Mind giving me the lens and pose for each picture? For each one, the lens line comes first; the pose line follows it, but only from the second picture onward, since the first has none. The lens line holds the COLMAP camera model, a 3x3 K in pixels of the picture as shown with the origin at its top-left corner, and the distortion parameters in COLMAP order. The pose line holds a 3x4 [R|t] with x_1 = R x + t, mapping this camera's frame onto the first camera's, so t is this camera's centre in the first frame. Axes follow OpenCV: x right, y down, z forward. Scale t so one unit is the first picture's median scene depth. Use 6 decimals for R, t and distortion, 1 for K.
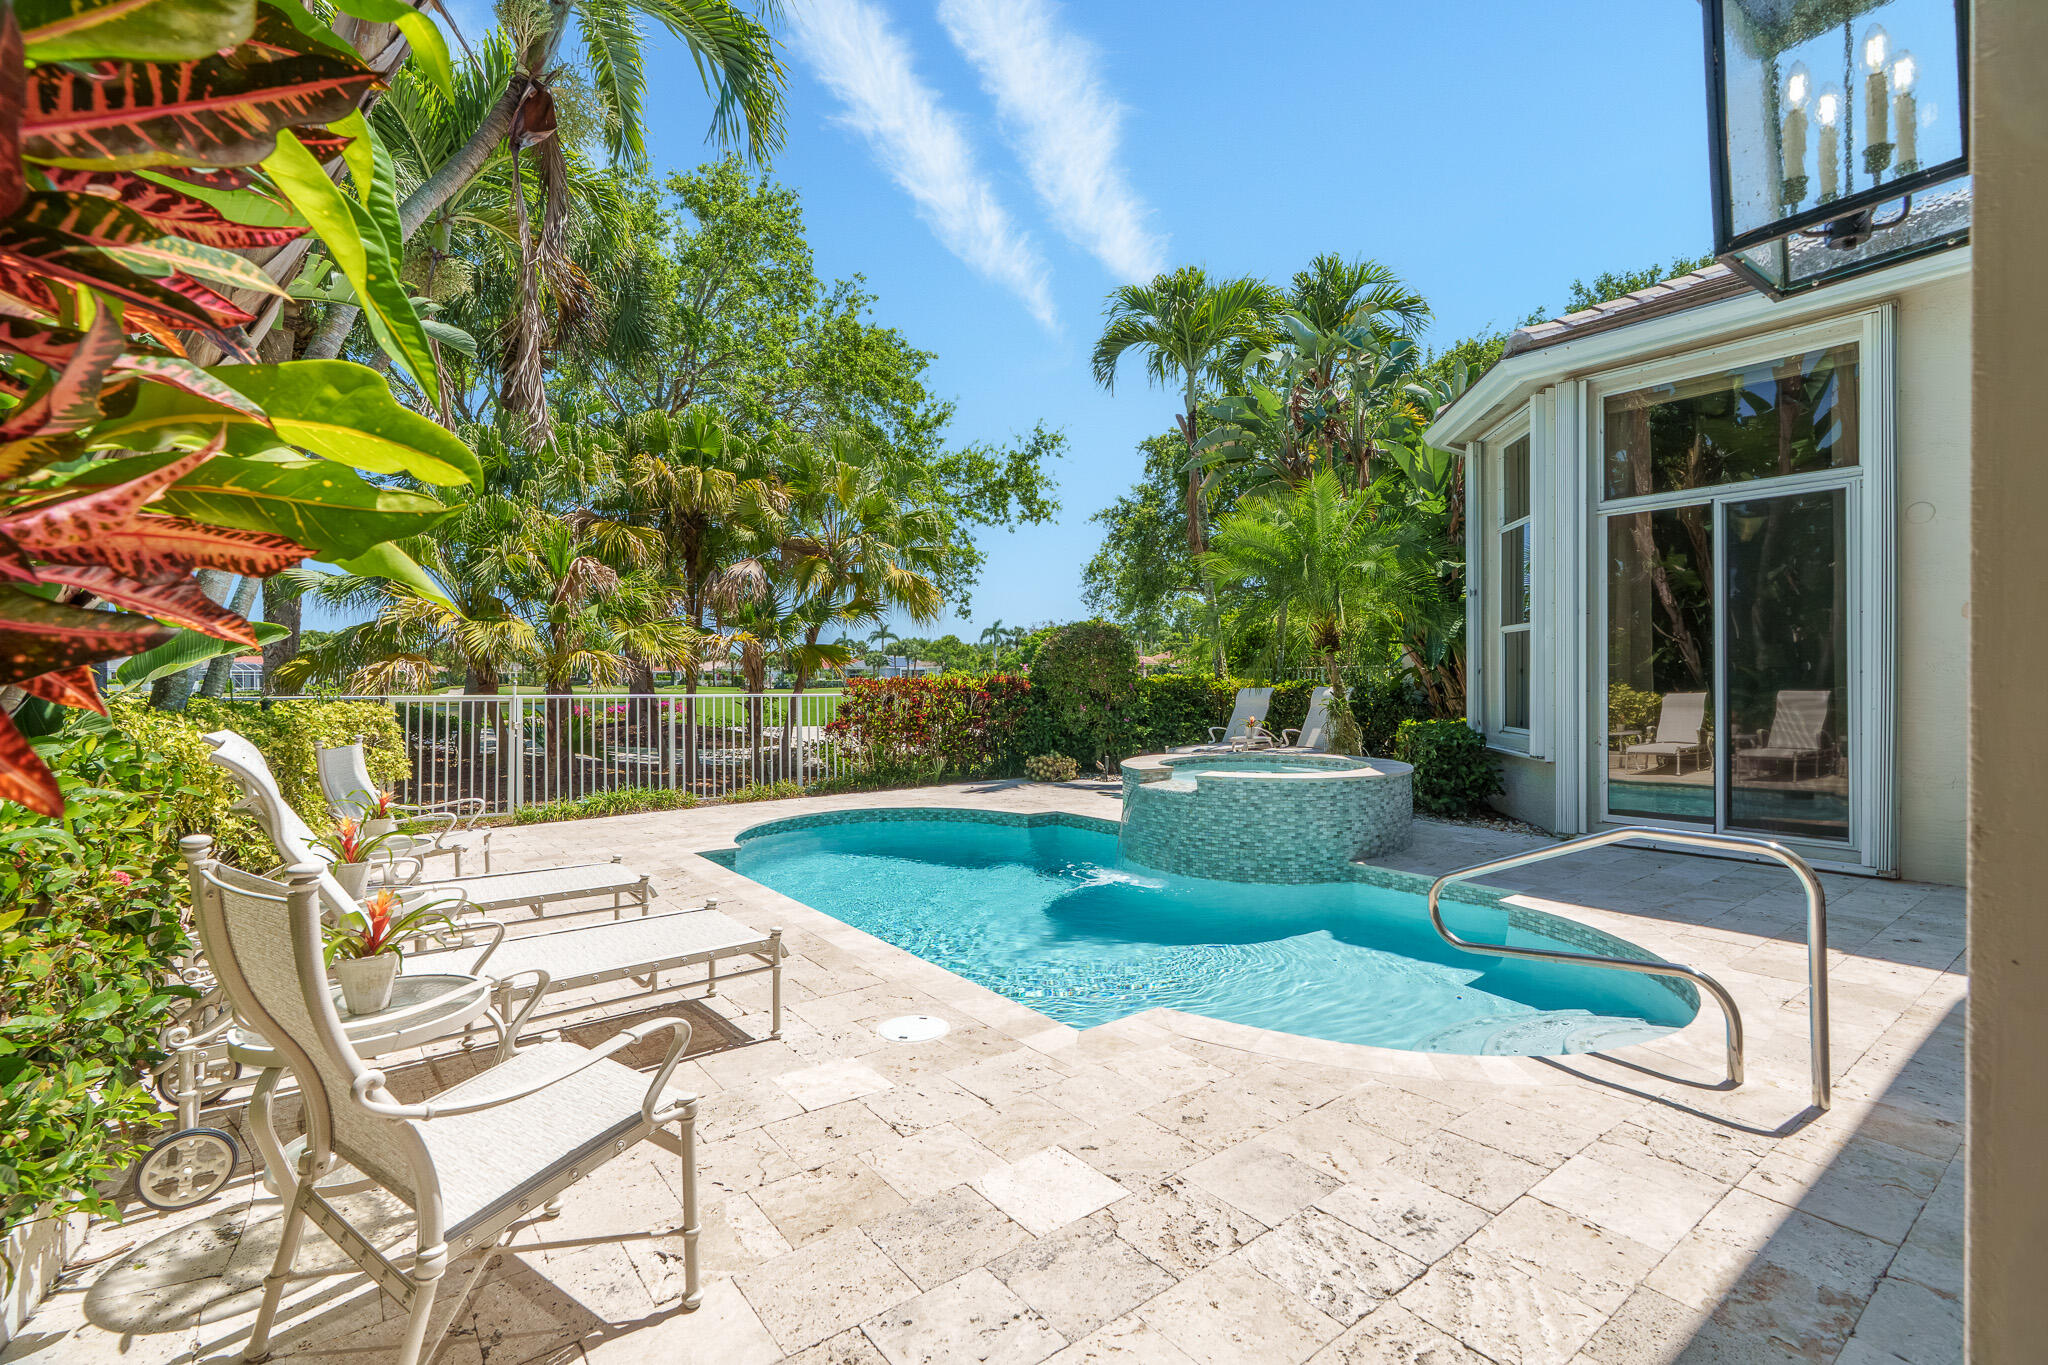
lens RADIAL K [[926.1, 0, 1024.1], [0, 926.1, 683.2], [0, 0, 1]] dist [-0.004161, -0.000258]
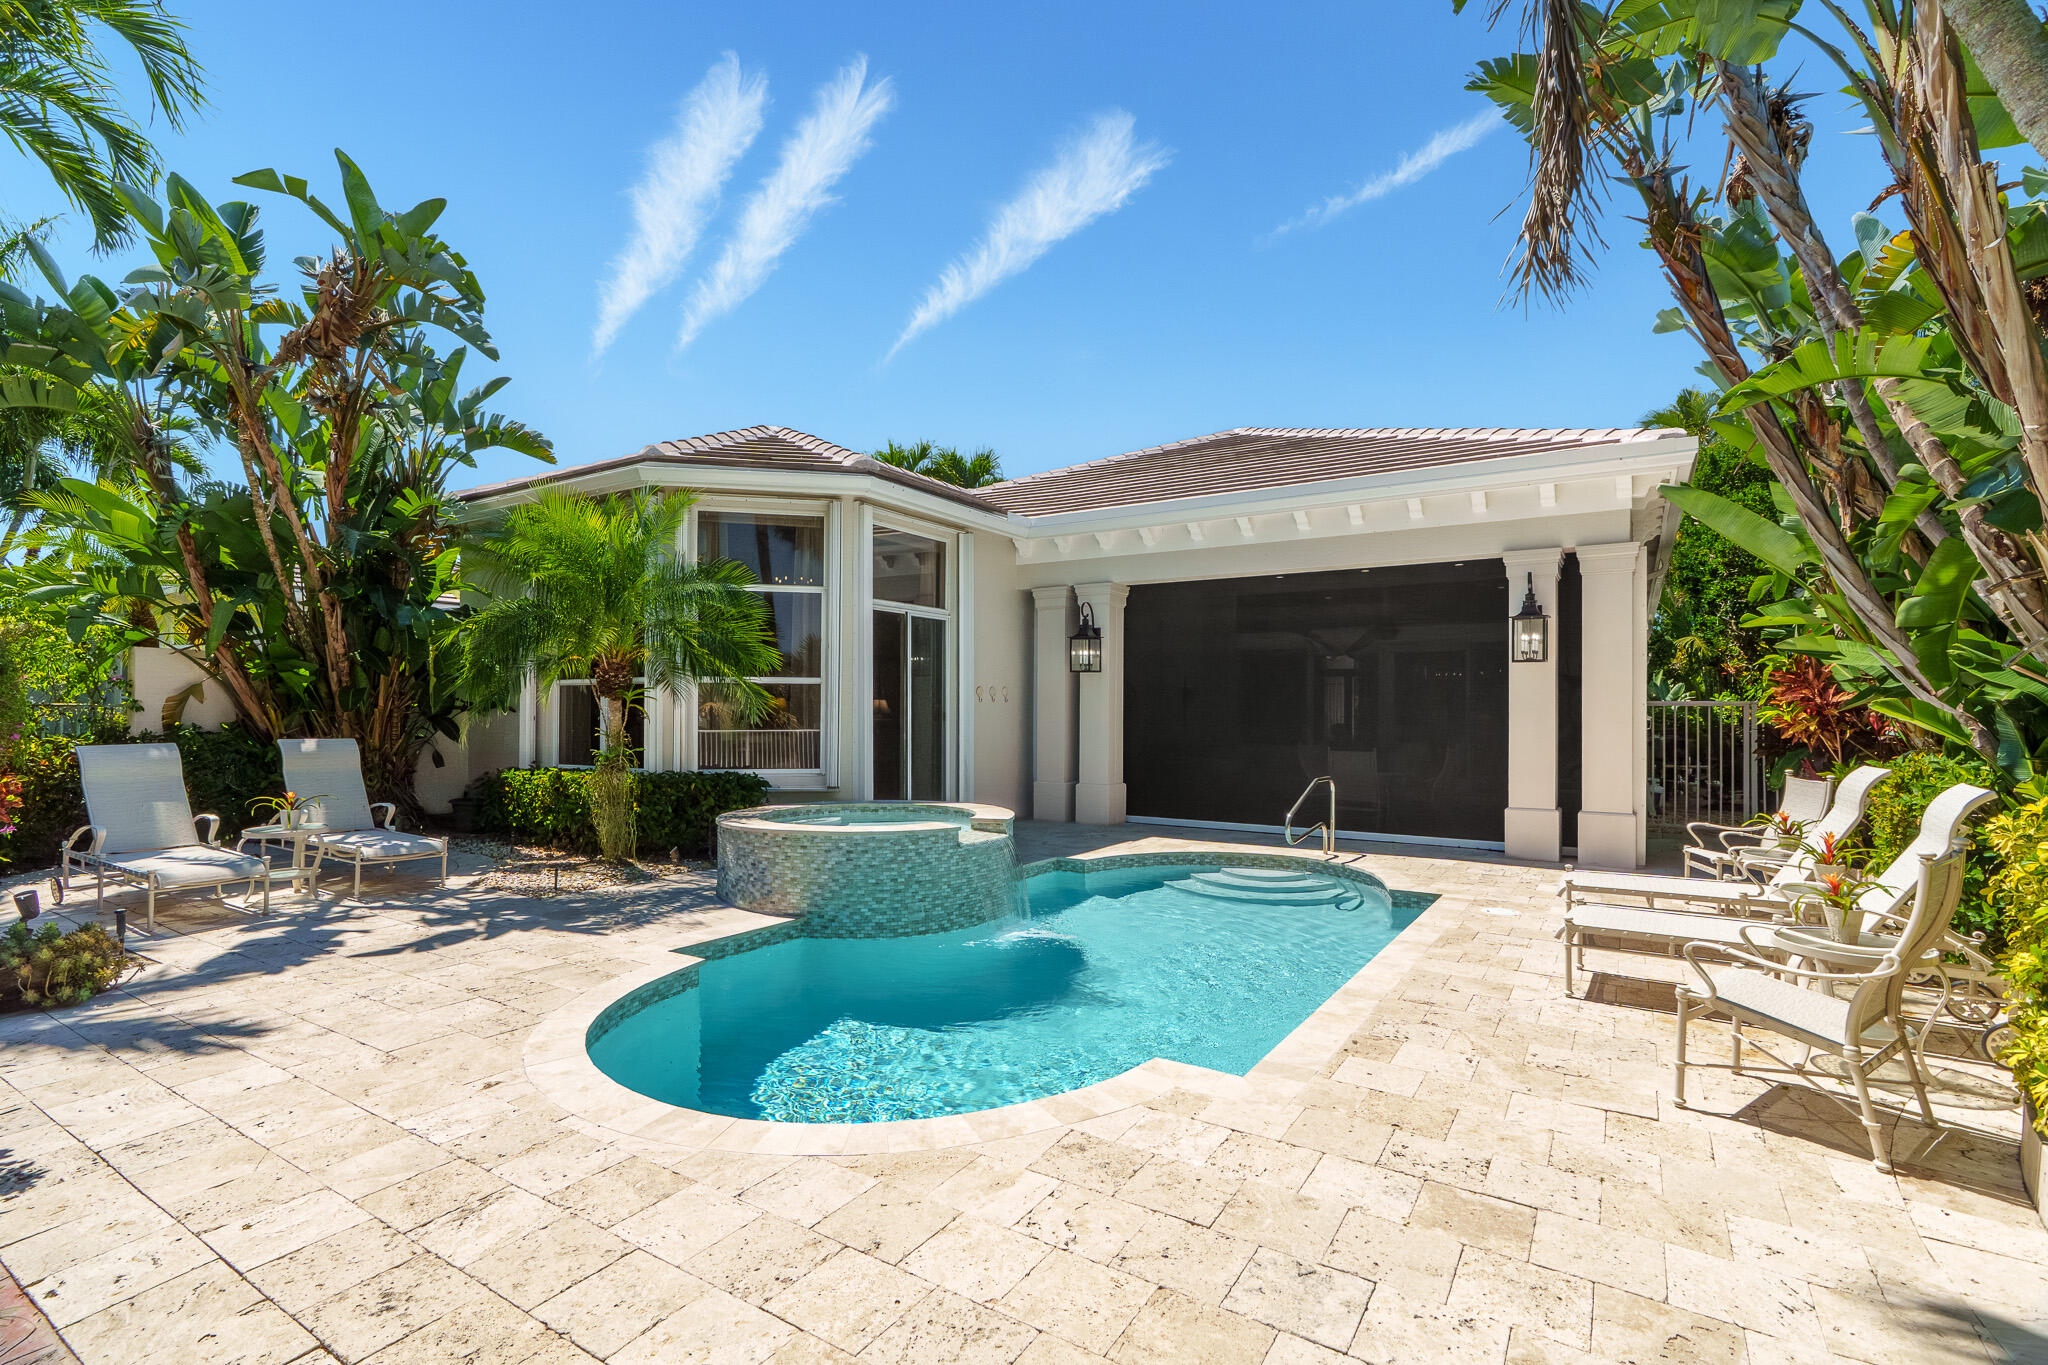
lens RADIAL K [[926.1, 0, 1026.7], [0, 926.1, 696.4], [0, 0, 1]] dist [-0.004161, -0.000258]
pose [[-0.330468, 0.010949, 0.943754, -0.833117], [-0.002360, 0.999920, -0.012427, -0.033021], [-0.943814, -0.006334, -0.330415, 1.334746]]
